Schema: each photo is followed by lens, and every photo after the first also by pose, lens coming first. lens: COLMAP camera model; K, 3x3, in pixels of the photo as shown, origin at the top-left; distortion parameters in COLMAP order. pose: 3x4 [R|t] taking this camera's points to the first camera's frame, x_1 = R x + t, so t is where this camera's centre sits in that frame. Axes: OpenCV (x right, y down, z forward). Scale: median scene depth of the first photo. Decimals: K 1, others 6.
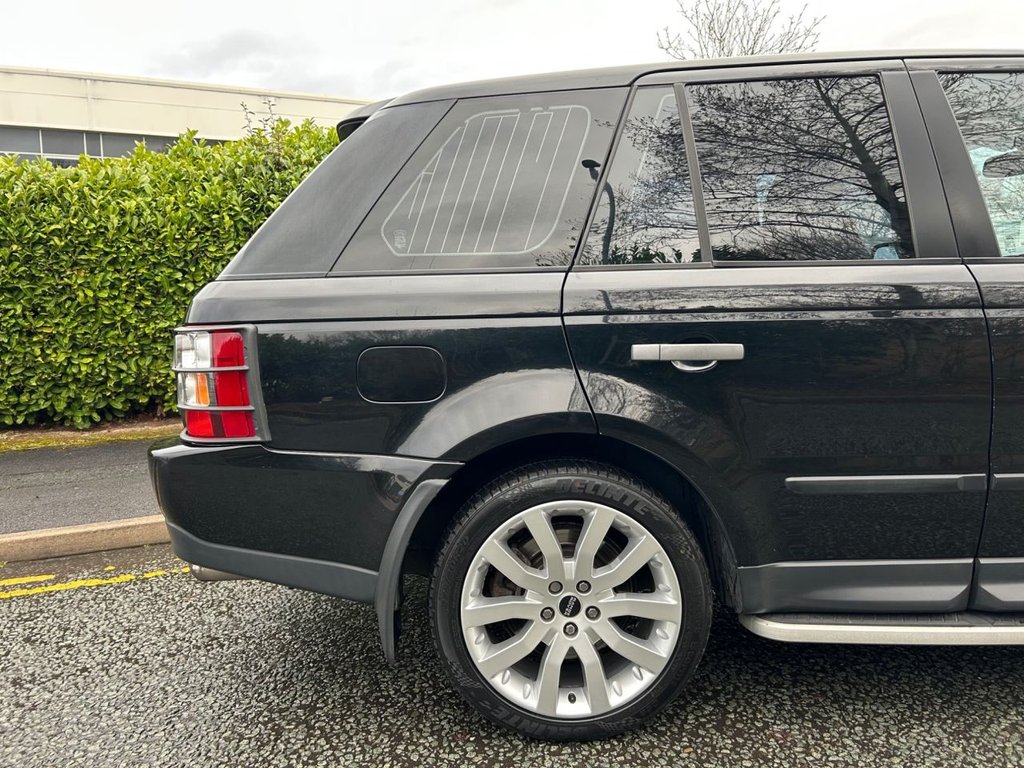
lens RADIAL K [[757.8, 0, 511.5], [0, 757.8, 376.2], [0, 0, 1]] dist [0.025293, -0.013200]
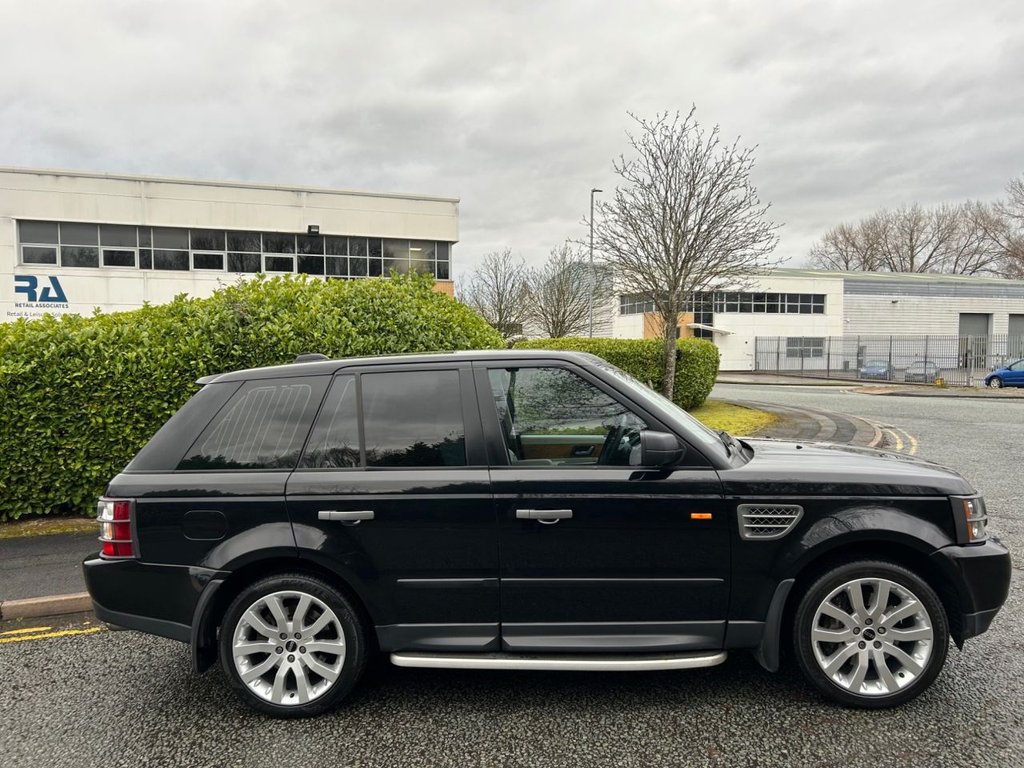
lens RADIAL K [[742.4, 0, 512.0], [0, 742.4, 384.0], [0, 0, 1]] dist [0.030692, -0.020096]
pose [[0.998934, 0.001130, -0.046139, 0.260283], [-0.004407, 0.997467, -0.070998, -0.082128], [0.045941, 0.071126, 0.996409, -0.326679]]
